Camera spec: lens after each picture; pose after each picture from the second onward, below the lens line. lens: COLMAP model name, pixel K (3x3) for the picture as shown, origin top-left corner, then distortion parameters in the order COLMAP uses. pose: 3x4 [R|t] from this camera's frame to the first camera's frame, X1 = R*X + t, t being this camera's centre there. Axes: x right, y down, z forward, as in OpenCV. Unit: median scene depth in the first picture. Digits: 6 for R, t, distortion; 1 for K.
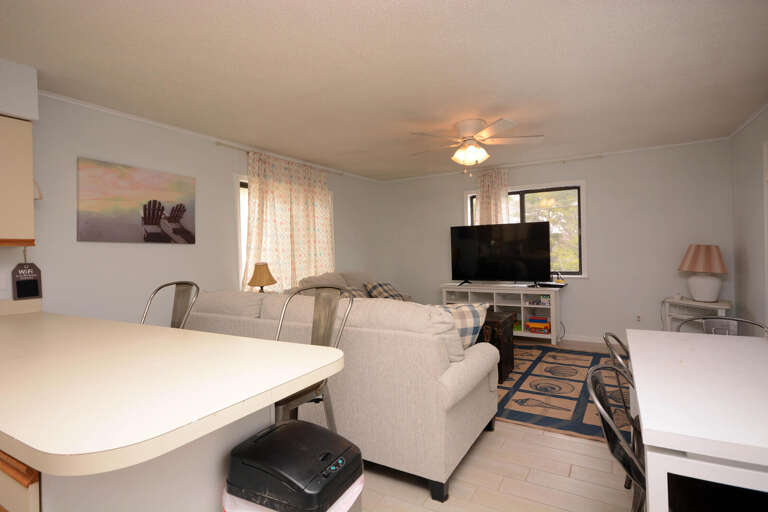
lens RADIAL K [[406.9, 0, 383.5], [0, 406.9, 253.2], [0, 0, 1]] dist [0.002348, -0.000477]
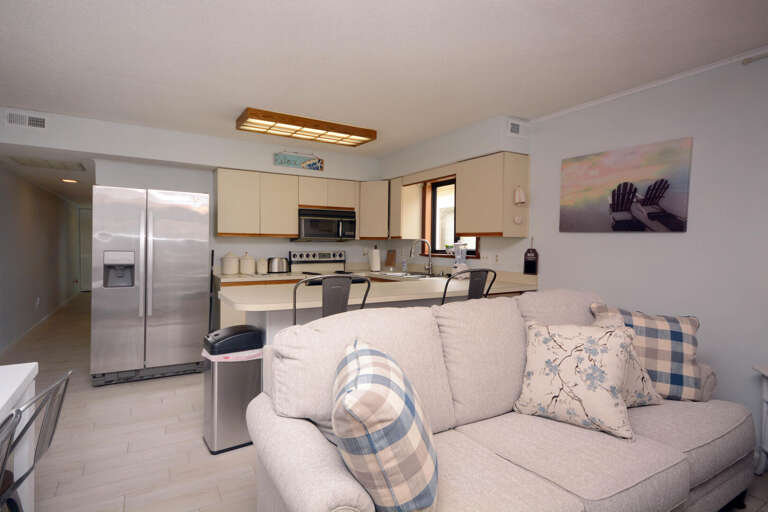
lens RADIAL K [[406.9, 0, 383.1], [0, 406.9, 255.1], [0, 0, 1]] dist [0.002348, -0.000477]
pose [[-0.498151, 0.036228, -0.866333, 0.352817], [-0.010918, 0.998786, 0.048045, -0.009228], [0.867022, 0.033393, -0.497150, 0.773091]]
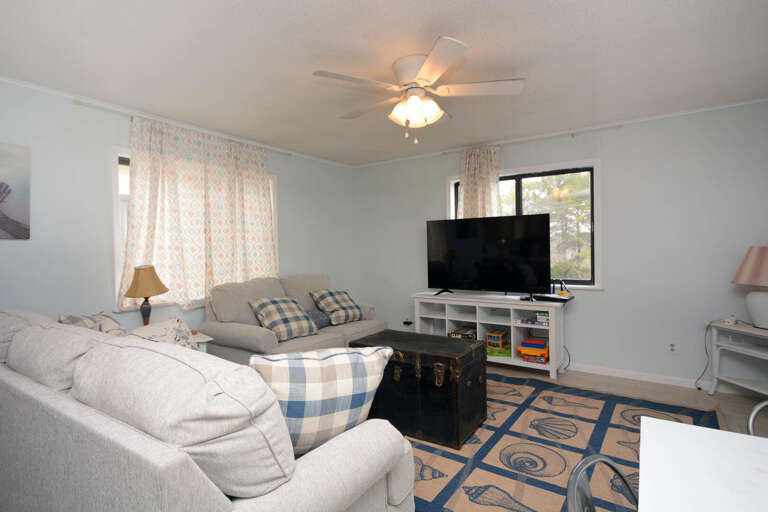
lens RADIAL K [[406.9, 0, 382.7], [0, 406.9, 252.5], [0, 0, 1]] dist [0.002348, -0.000477]
pose [[0.997984, 0.009719, -0.062713, 0.176569], [-0.009538, 0.999949, 0.003185, -0.006741], [0.062741, -0.002581, 0.998026, 0.276074]]
